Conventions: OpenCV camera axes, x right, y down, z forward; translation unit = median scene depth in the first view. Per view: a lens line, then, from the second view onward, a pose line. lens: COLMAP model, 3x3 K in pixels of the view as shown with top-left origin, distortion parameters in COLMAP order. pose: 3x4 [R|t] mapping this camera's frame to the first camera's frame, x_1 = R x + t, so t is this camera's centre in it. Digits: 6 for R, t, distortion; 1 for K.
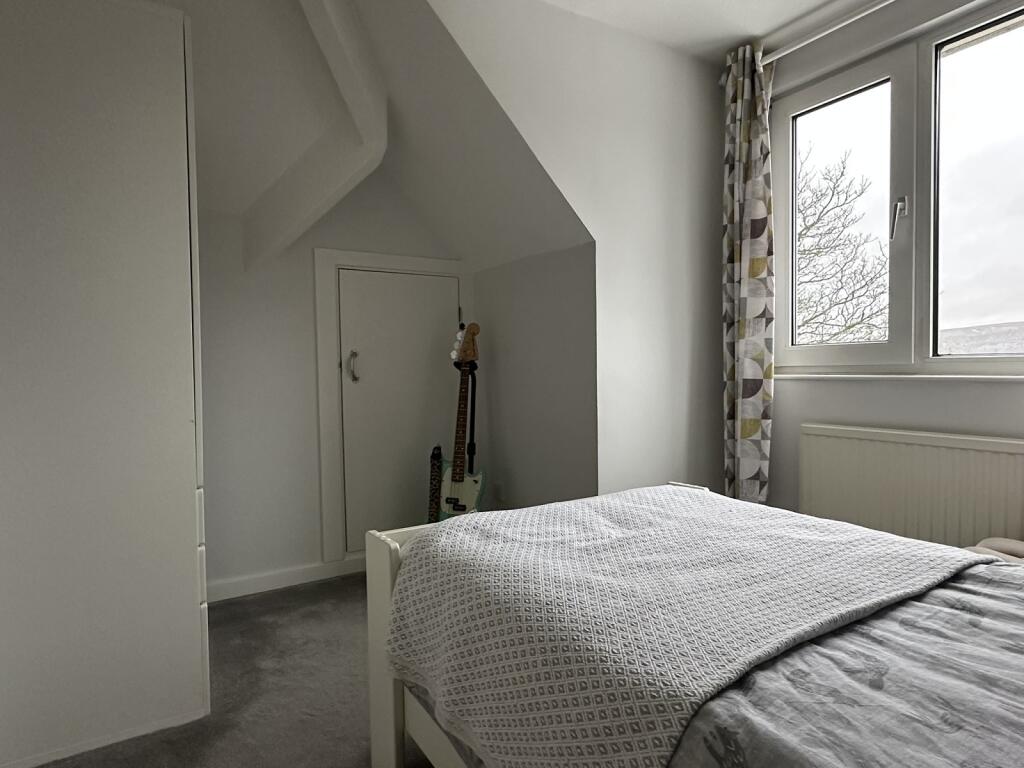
lens RADIAL K [[595.1, 0, 507.5], [0, 595.1, 378.6], [0, 0, 1]] dist [0.000317, 0.000644]
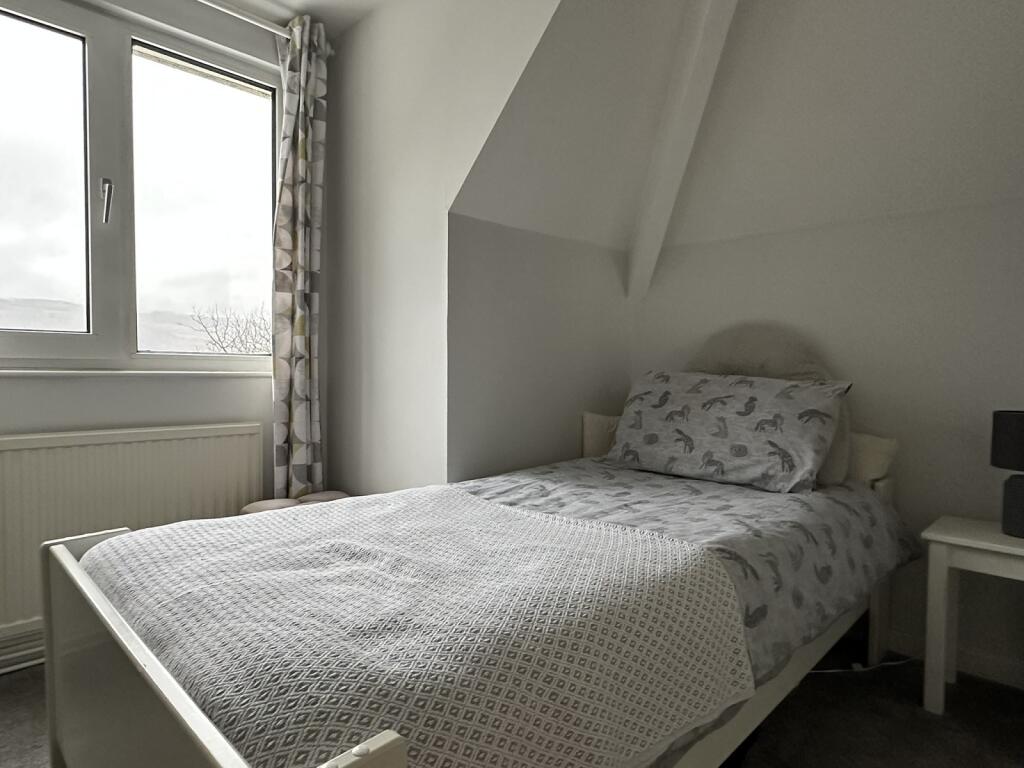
lens RADIAL K [[595.1, 0, 506.7], [0, 595.1, 390.5], [0, 0, 1]] dist [0.000317, 0.000644]
pose [[-0.229576, -0.028825, 0.972864, -0.591704], [0.007169, 0.999484, 0.031305, -0.000526], [-0.973264, 0.014161, -0.229251, 0.914524]]
